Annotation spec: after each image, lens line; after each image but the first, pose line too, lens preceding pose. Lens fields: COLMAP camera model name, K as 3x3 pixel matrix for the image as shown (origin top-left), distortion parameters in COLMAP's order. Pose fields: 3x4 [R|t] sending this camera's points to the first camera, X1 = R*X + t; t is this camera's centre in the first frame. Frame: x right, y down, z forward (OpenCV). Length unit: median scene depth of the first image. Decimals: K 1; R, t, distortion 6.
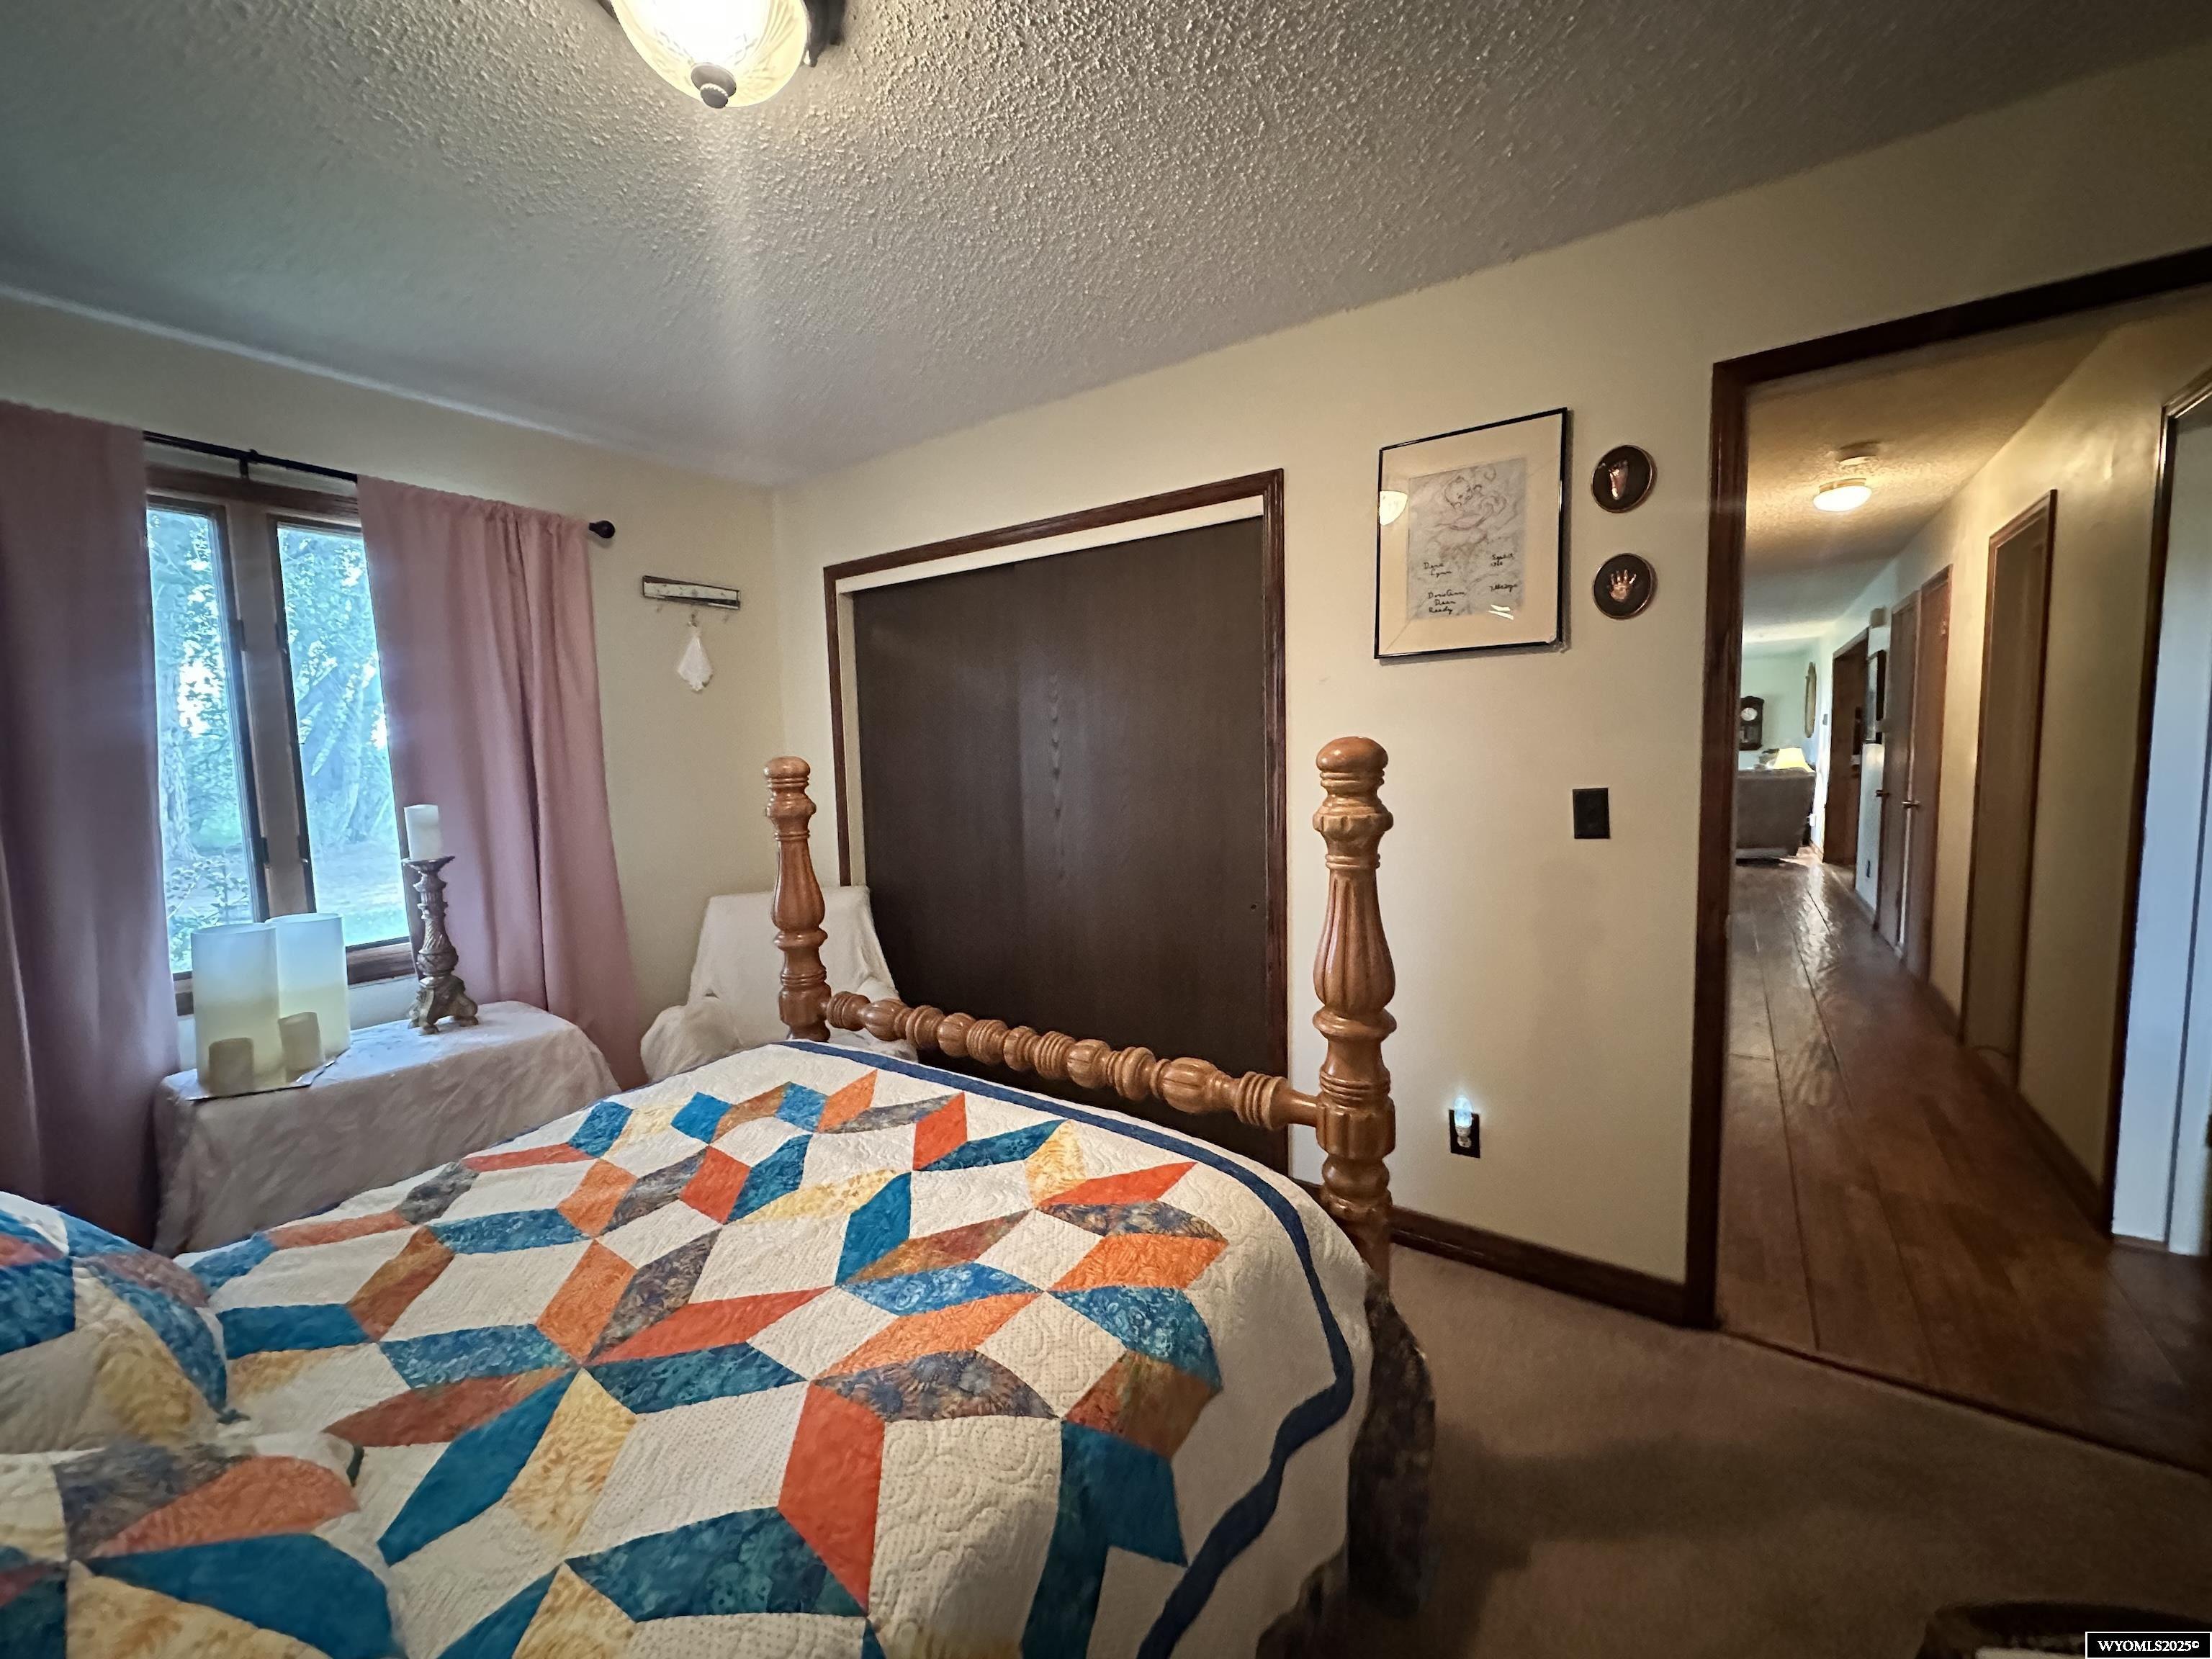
lens RADIAL K [[879.1, 0, 1098.0], [0, 879.1, 830.0], [0, 0, 1]] dist [0.000138, -0.000427]
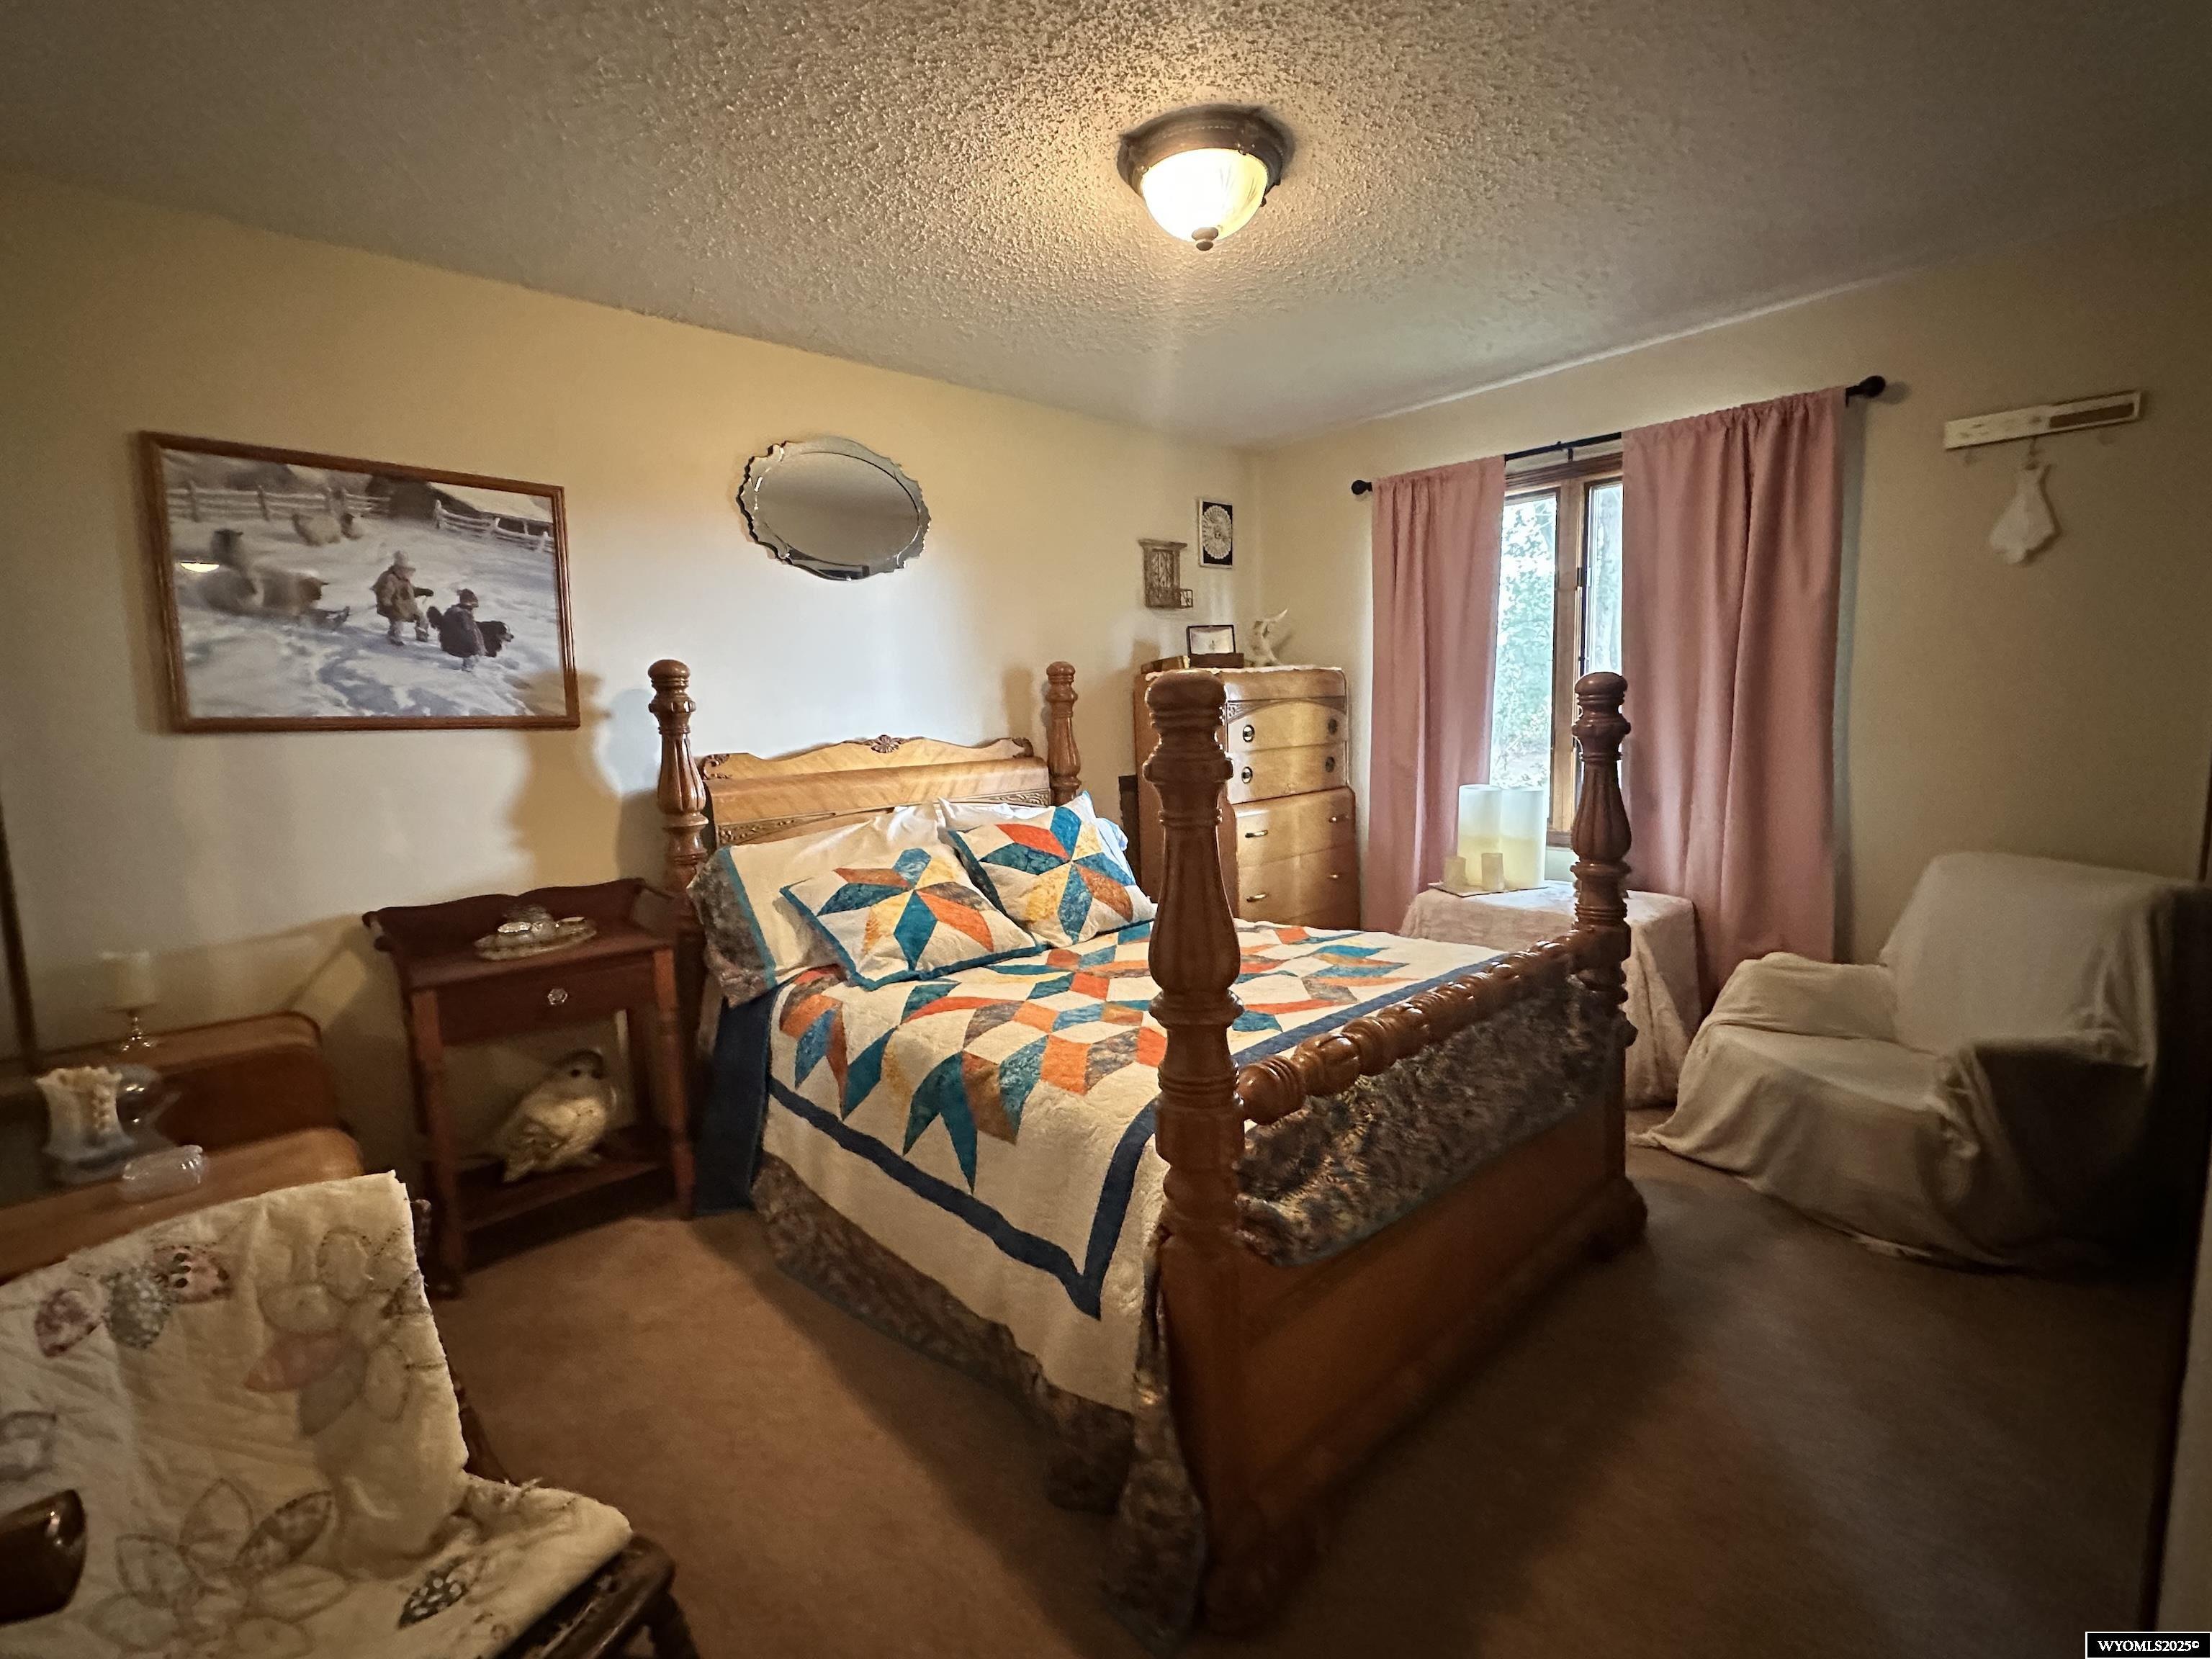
lens RADIAL K [[966.4, 0, 1100.7], [0, 966.4, 818.8], [0, 0, 1]] dist [0.000572, 0.000074]
pose [[-0.204651, 0.152504, -0.966882, 1.406756], [-0.050625, 0.984817, 0.166049, -0.137505], [0.977525, 0.082930, -0.193823, 1.267677]]
